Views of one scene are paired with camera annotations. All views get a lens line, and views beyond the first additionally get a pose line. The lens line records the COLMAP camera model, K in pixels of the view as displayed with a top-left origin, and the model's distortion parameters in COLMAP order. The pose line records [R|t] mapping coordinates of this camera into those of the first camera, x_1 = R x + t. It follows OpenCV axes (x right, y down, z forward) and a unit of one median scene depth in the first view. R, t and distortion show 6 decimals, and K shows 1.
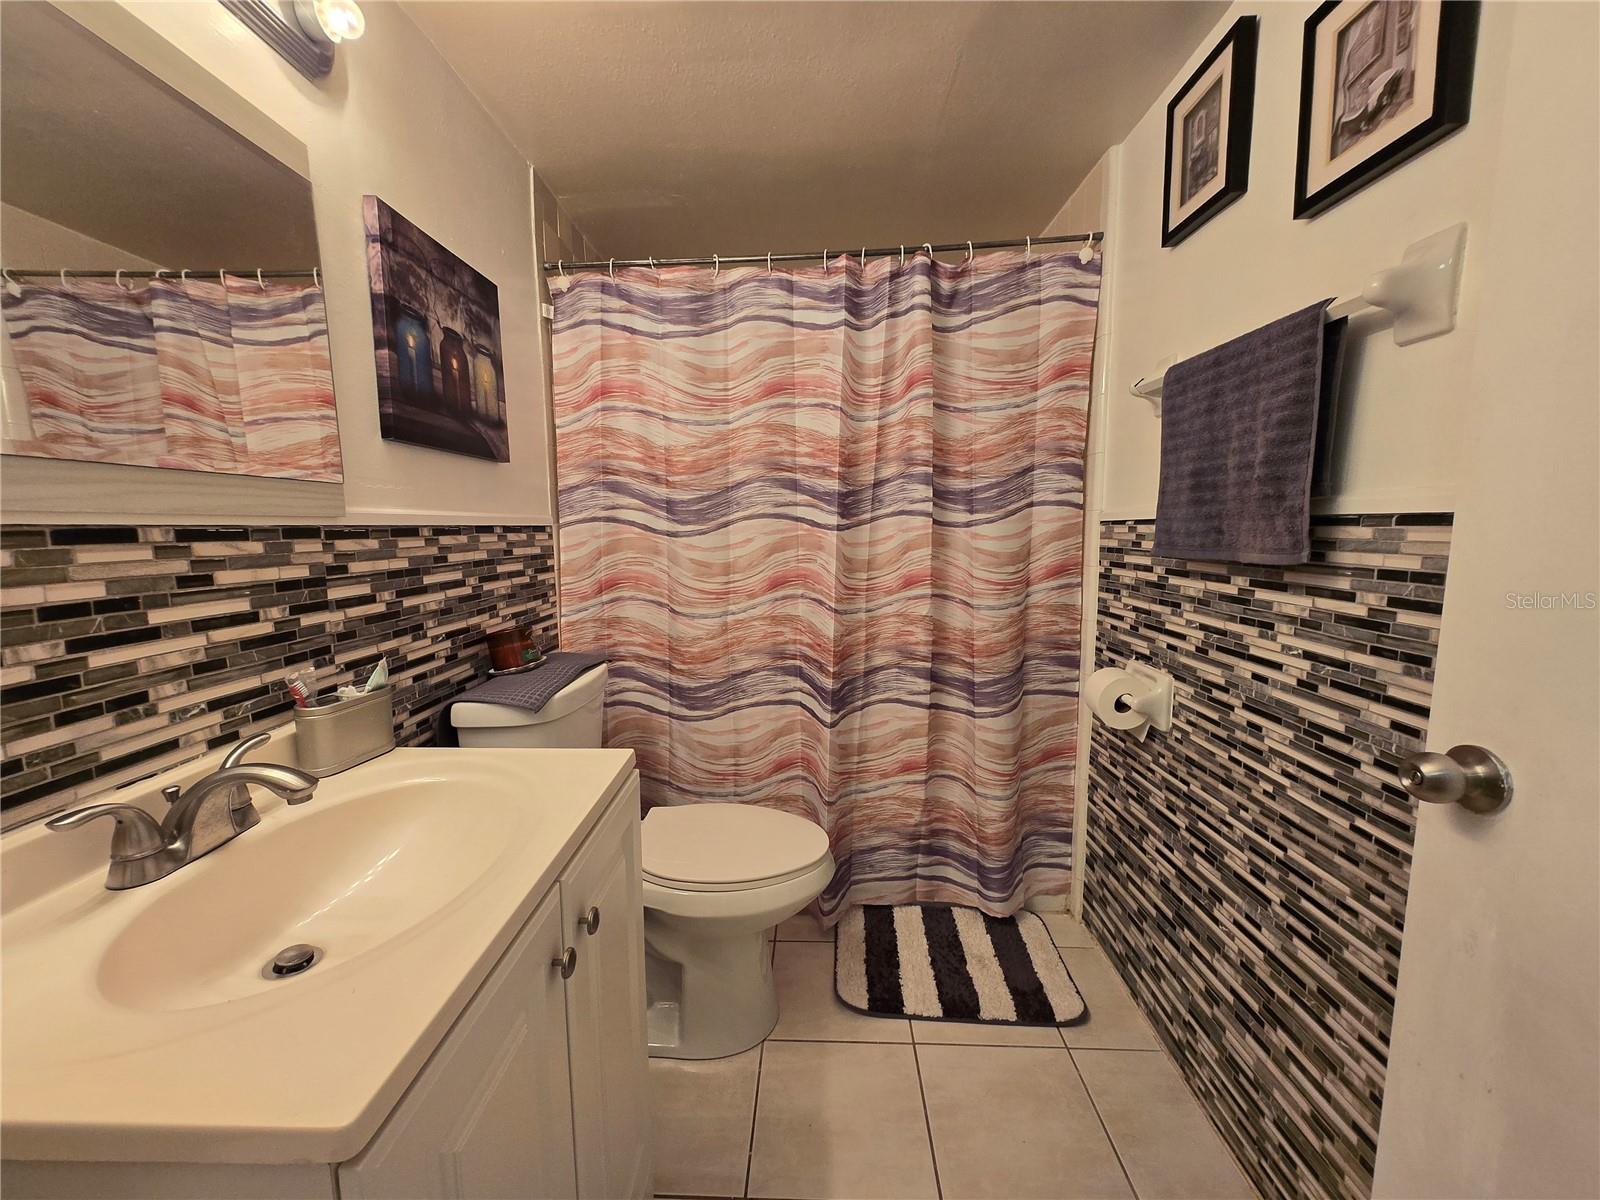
lens RADIAL K [[629.3, 0, 793.5], [0, 629.3, 602.7], [0, 0, 1]] dist [-0.001552, -0.000257]
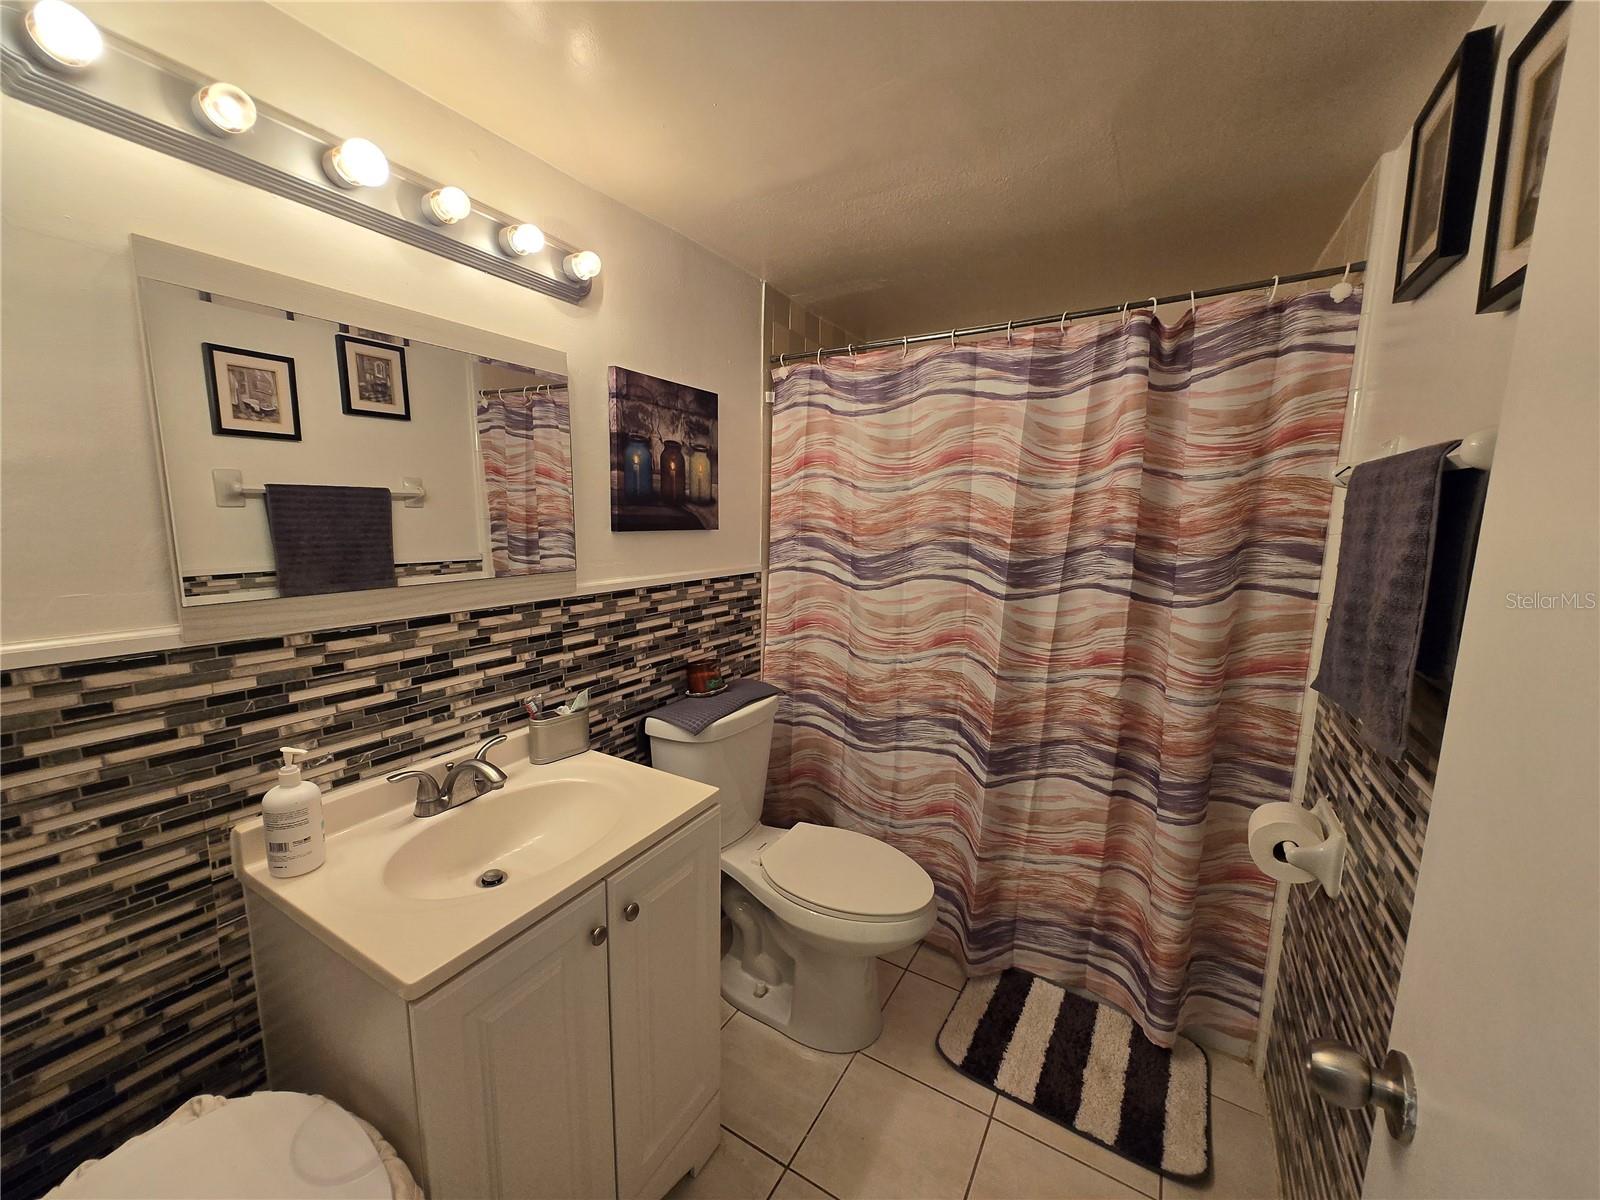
lens RADIAL K [[629.4, 0, 800.0], [0, 629.4, 600.0], [0, 0, 1]] dist [-0.002164, 0.000528]
pose [[0.879393, 0.094872, -0.466547, 0.364574], [-0.085385, 0.995484, 0.041488, -0.177407], [0.468376, 0.003352, 0.883523, -0.061946]]
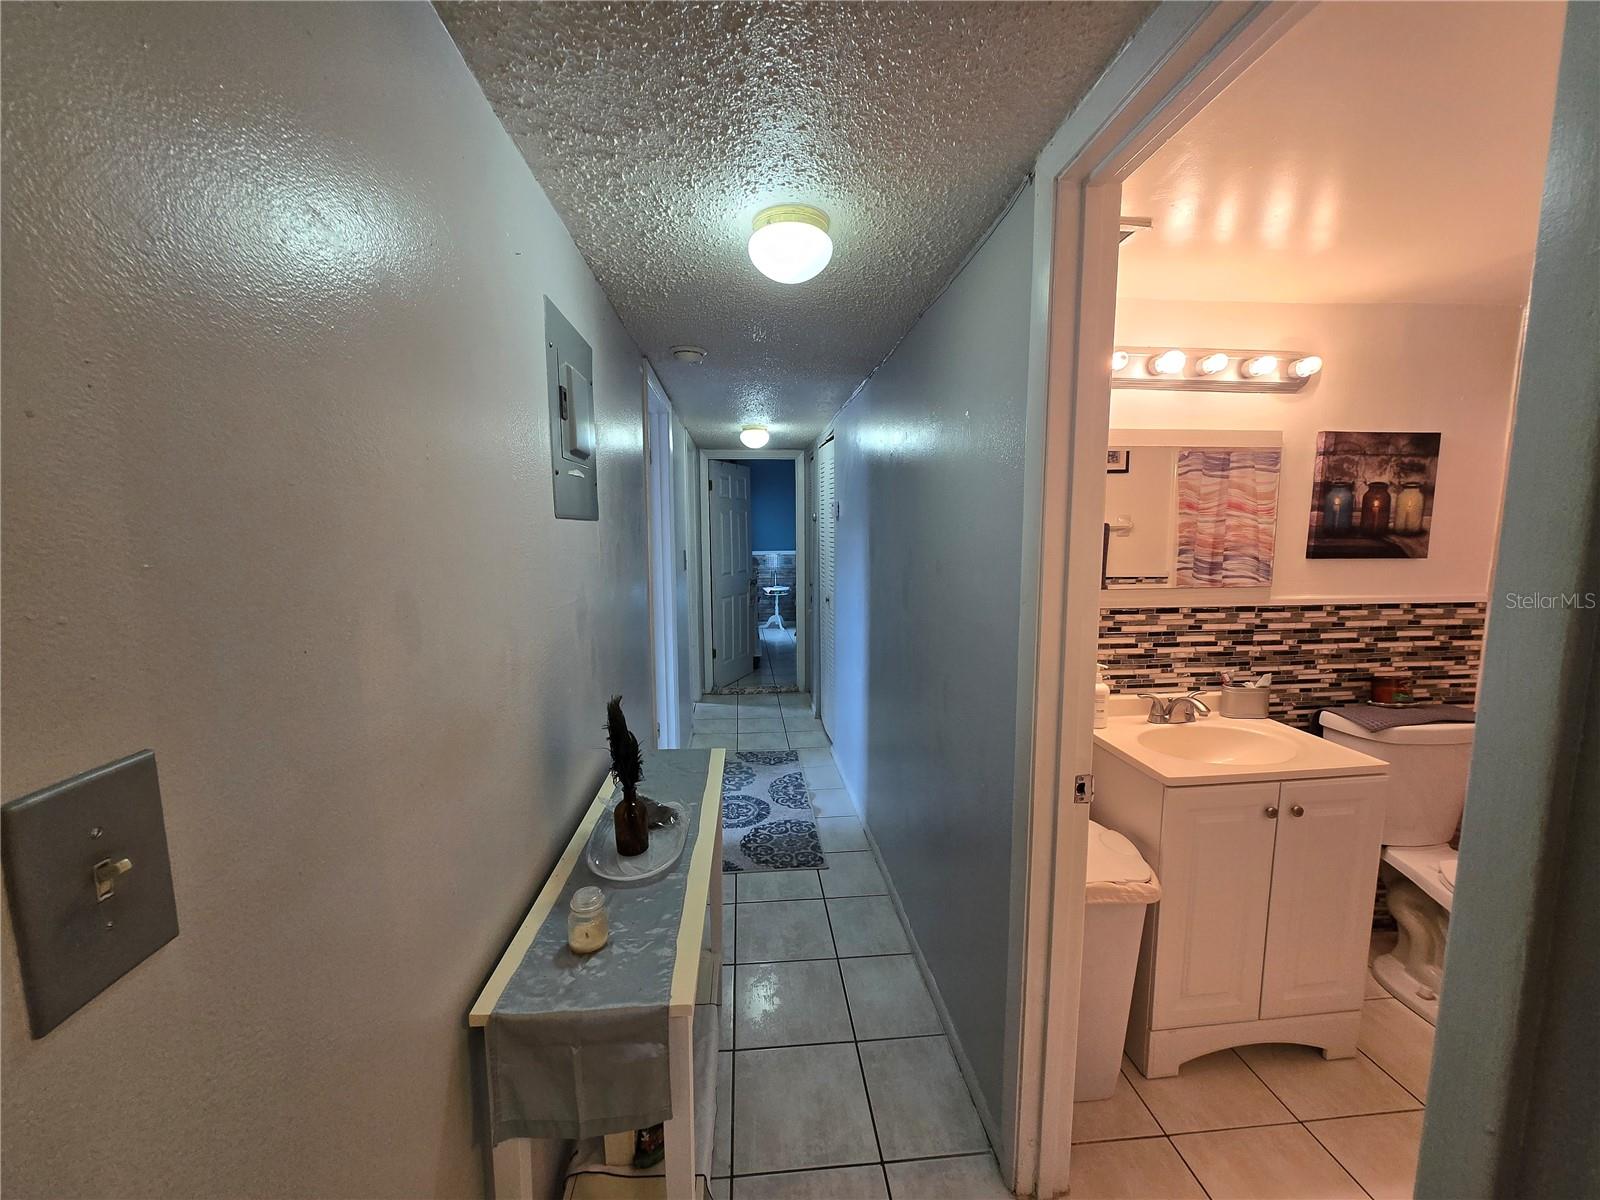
lens RADIAL K [[629.3, 0, 793.5], [0, 629.3, 602.7], [0, 0, 1]] dist [-0.001552, -0.000257]
pose [[0.123427, 0.132872, -0.983418, 0.878643], [-0.115566, 0.986177, 0.118740, -0.157030], [0.985602, 0.098994, 0.137076, -0.640253]]
